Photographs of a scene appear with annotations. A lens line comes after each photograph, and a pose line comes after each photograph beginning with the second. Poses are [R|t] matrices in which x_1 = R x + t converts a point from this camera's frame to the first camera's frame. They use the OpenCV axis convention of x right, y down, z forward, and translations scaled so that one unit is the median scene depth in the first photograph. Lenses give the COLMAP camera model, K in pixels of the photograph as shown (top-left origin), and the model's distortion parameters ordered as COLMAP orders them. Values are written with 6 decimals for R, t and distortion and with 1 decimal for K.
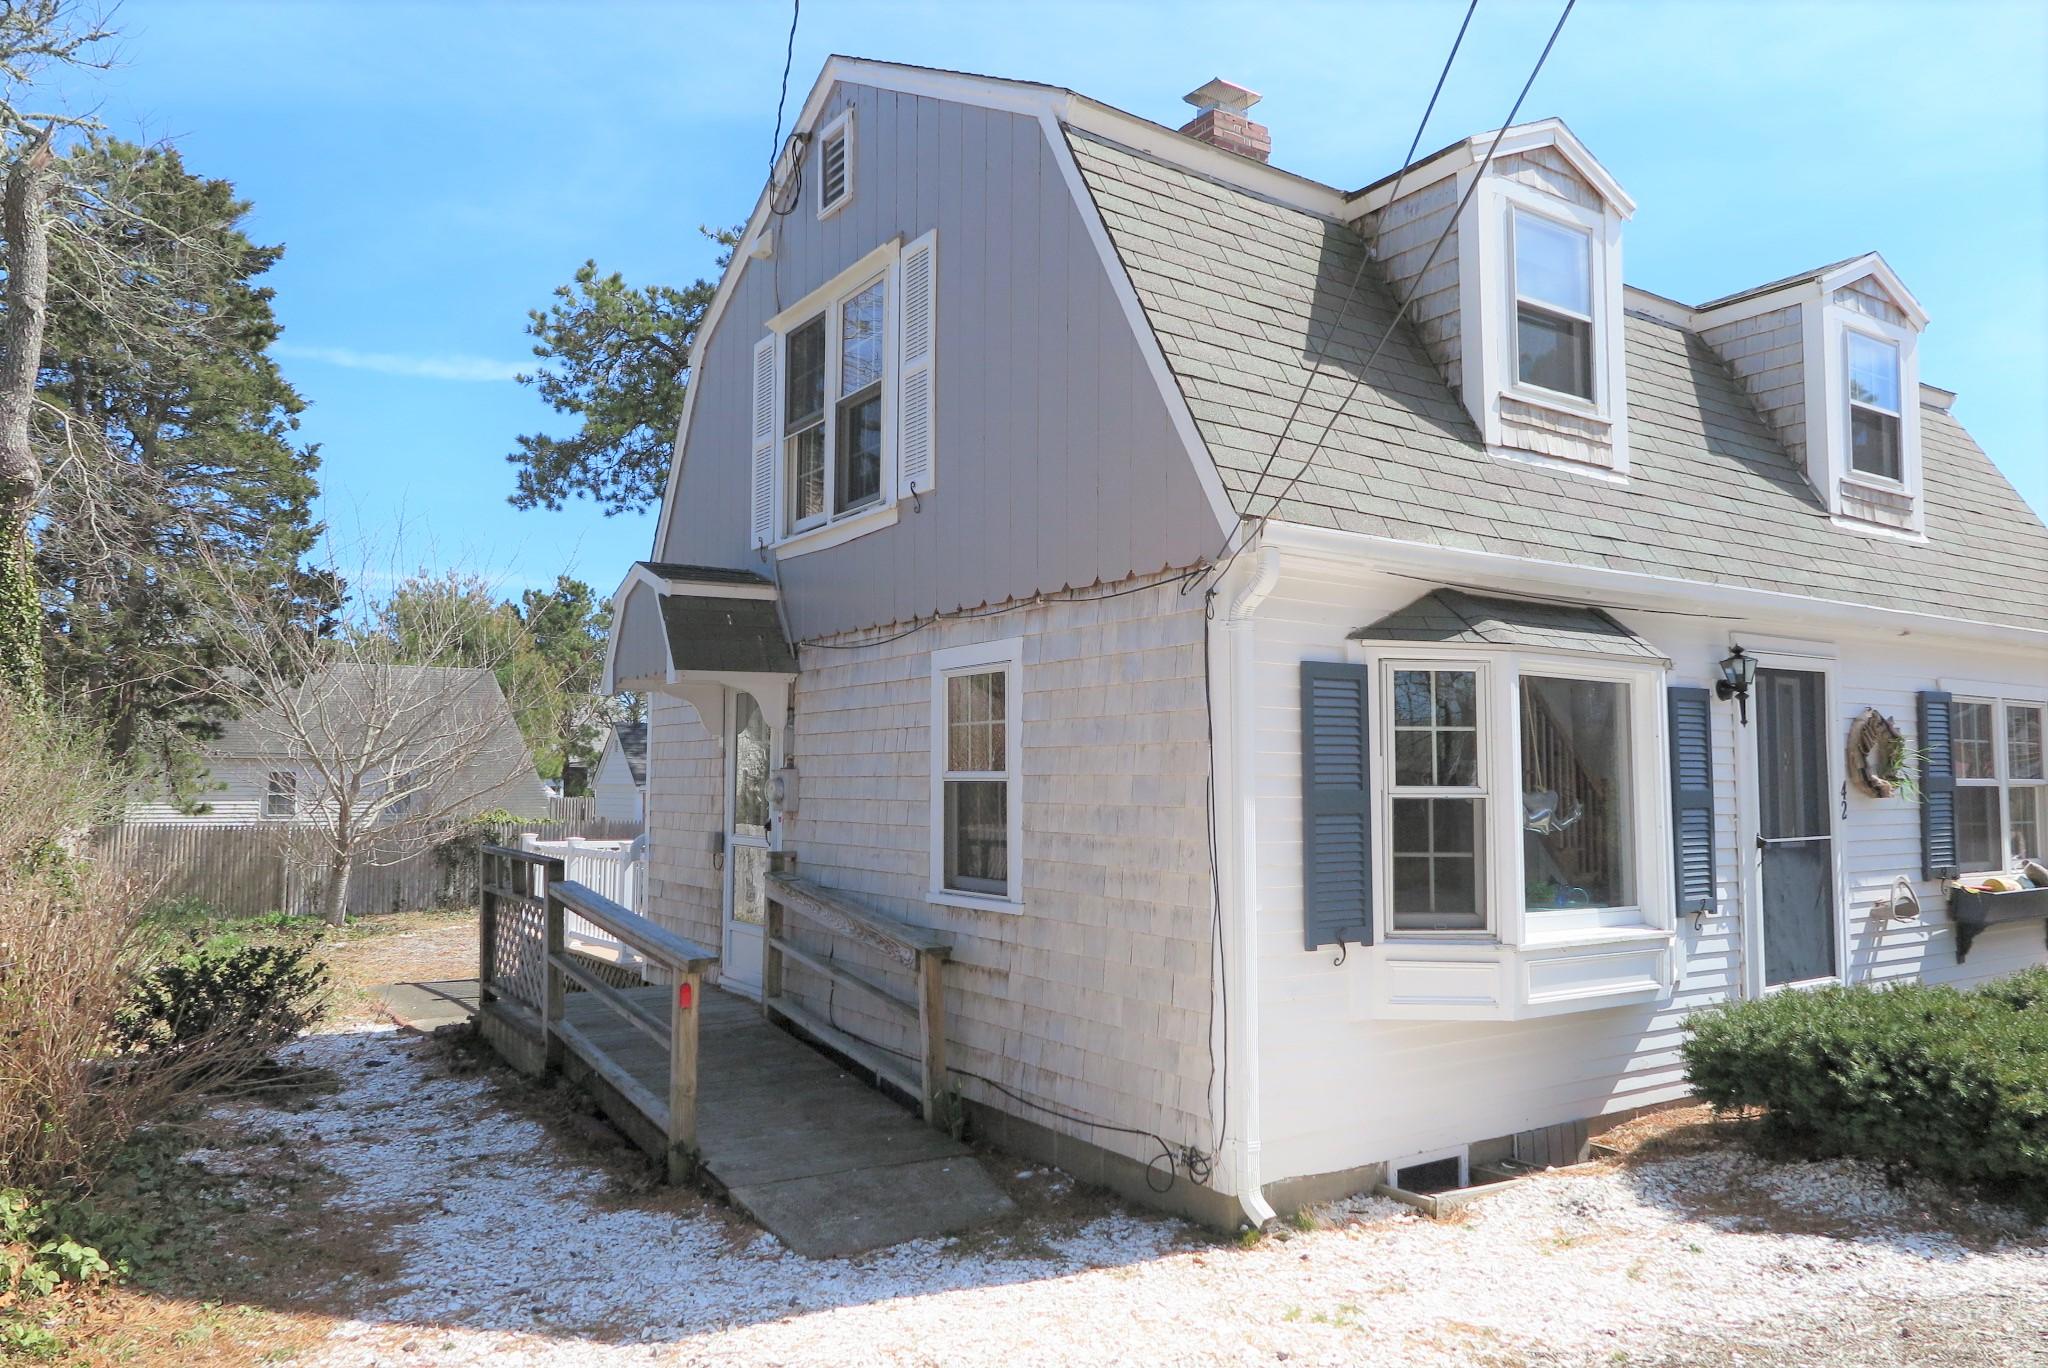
lens RADIAL K [[1392.3, 0, 1024.0], [0, 1392.3, 684.0], [0, 0, 1]] dist [0.001610, 0.000086]
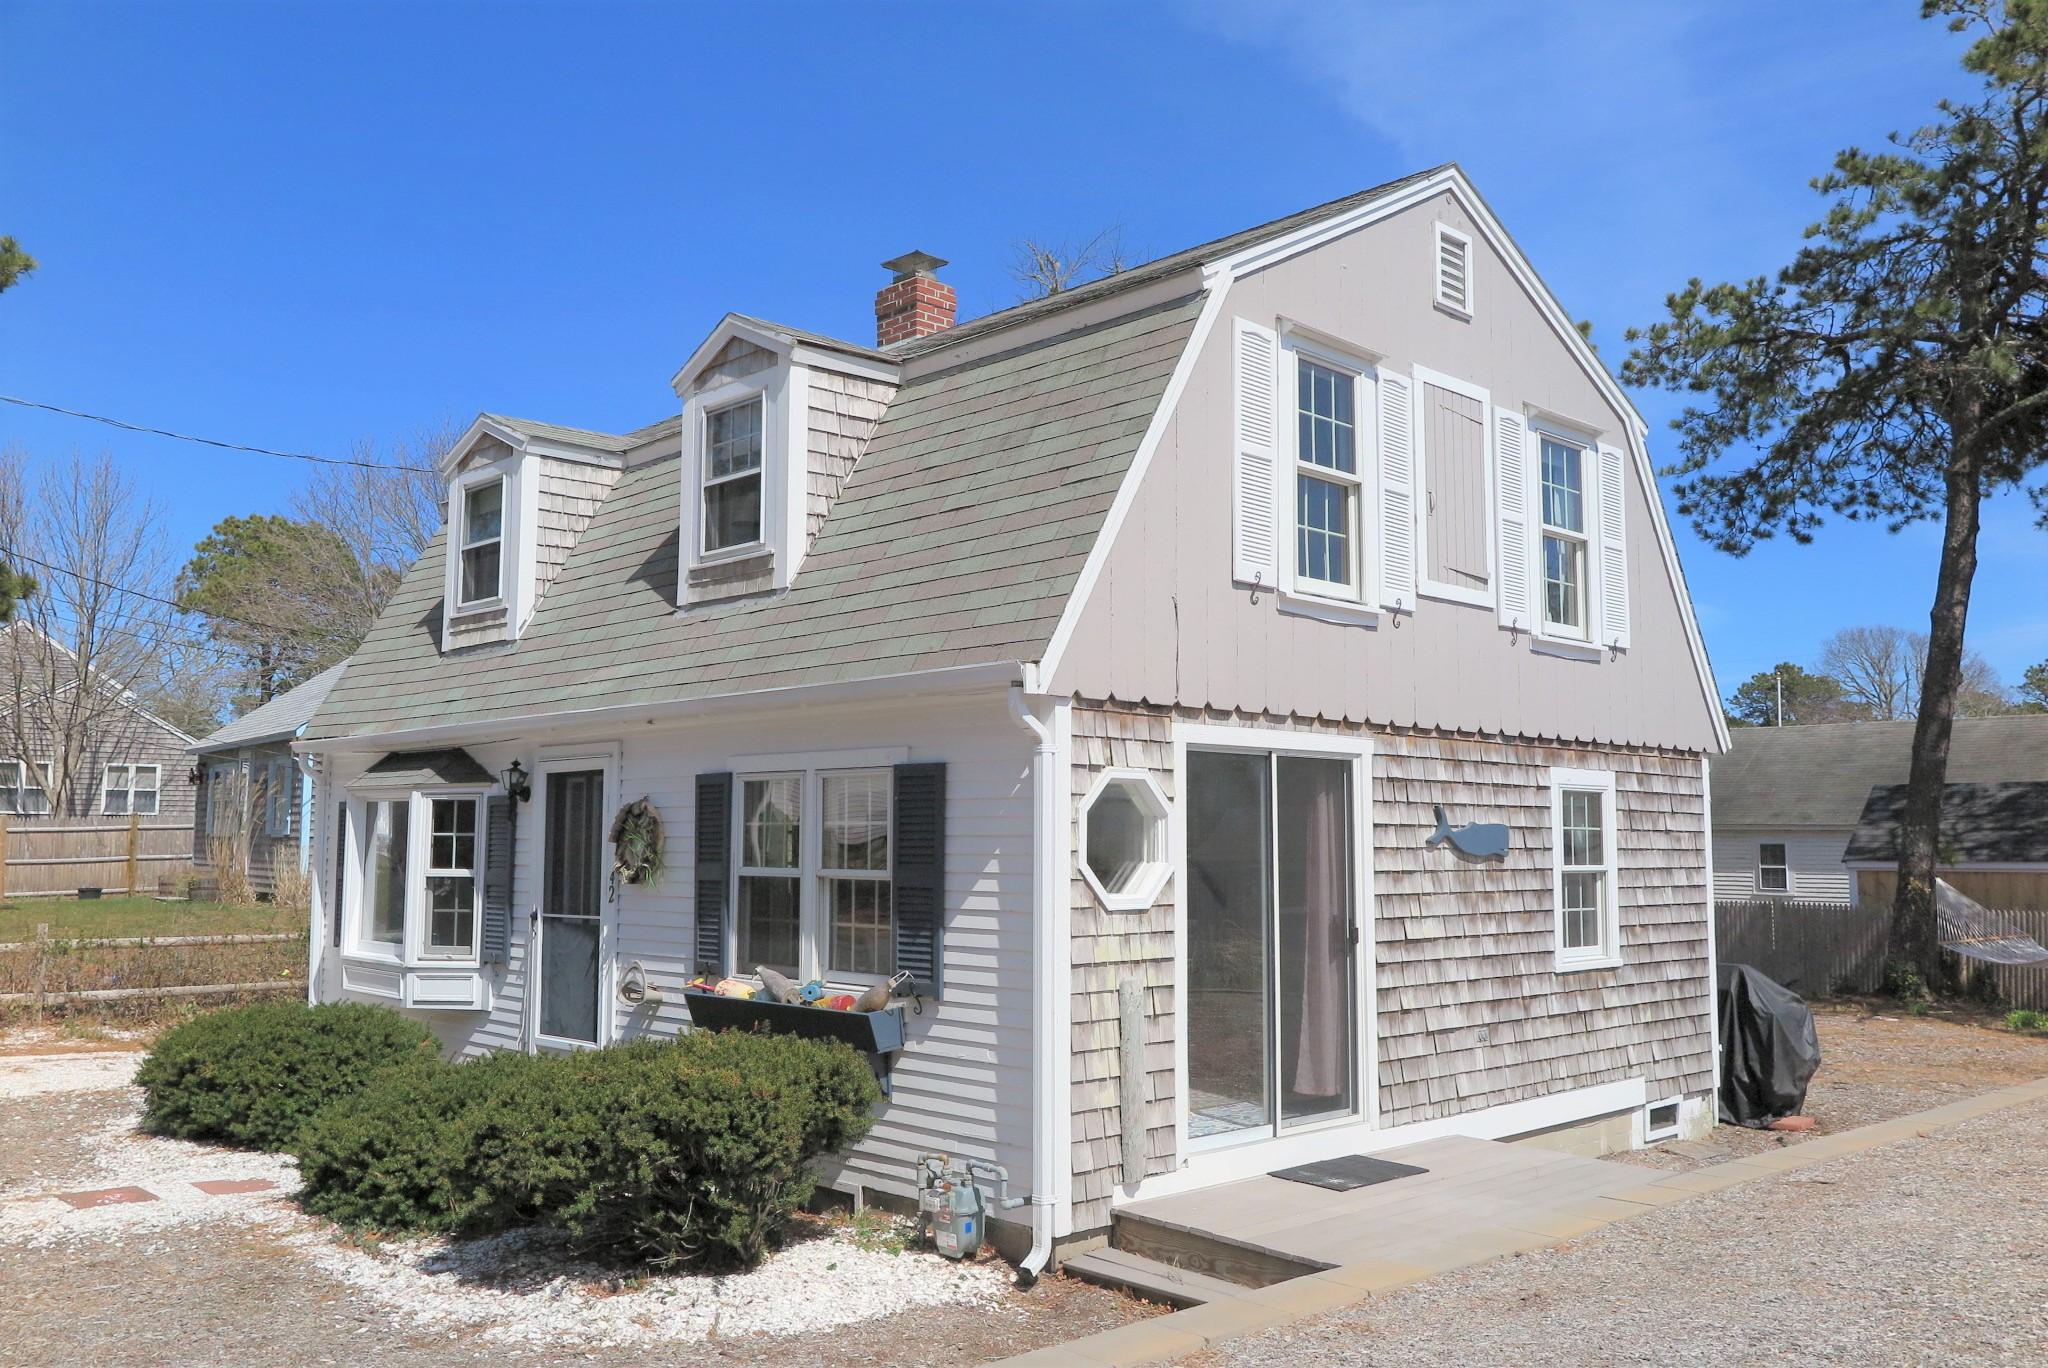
lens RADIAL K [[1671.5, 0, 1024.0], [0, 1671.5, 684.0], [0, 0, 1]] dist [0.004872, 0.000023]
pose [[0.175755, -0.095761, -0.979765, 2.191407], [0.067385, 0.994093, -0.085073, 0.067820], [0.982125, -0.051070, 0.181169, 1.225414]]
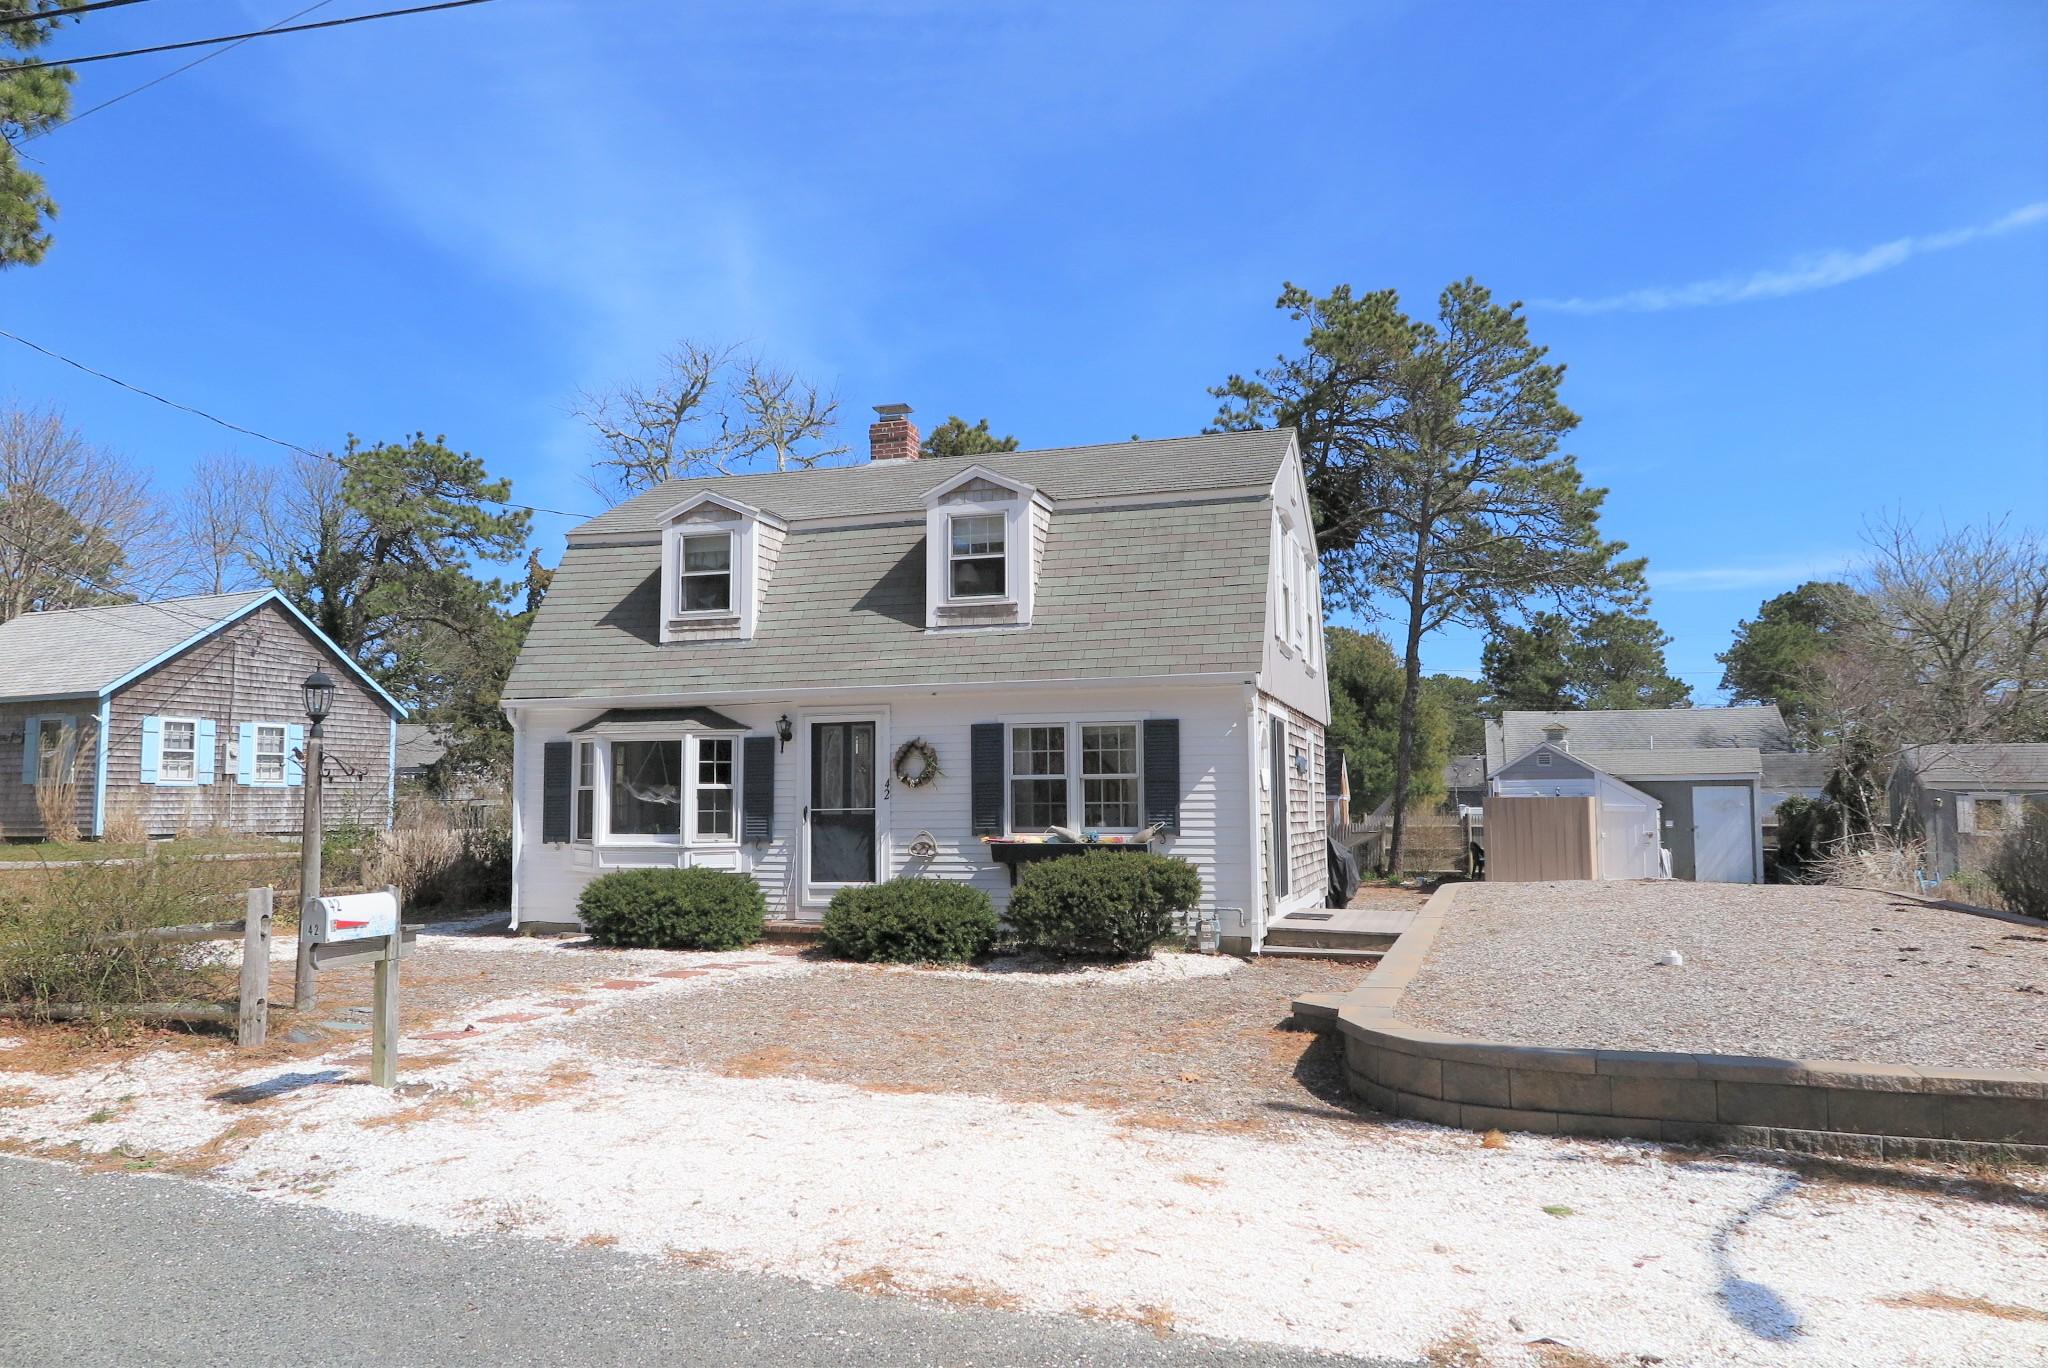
lens RADIAL K [[1394.6, 0, 1024.0], [0, 1394.6, 684.0], [0, 0, 1]] dist [-0.011048, 0.001602]
pose [[0.628316, -0.076155, -0.774222, 2.428364], [0.064173, 0.996879, -0.045976, 0.046088], [0.775307, -0.020797, 0.631243, -0.033944]]
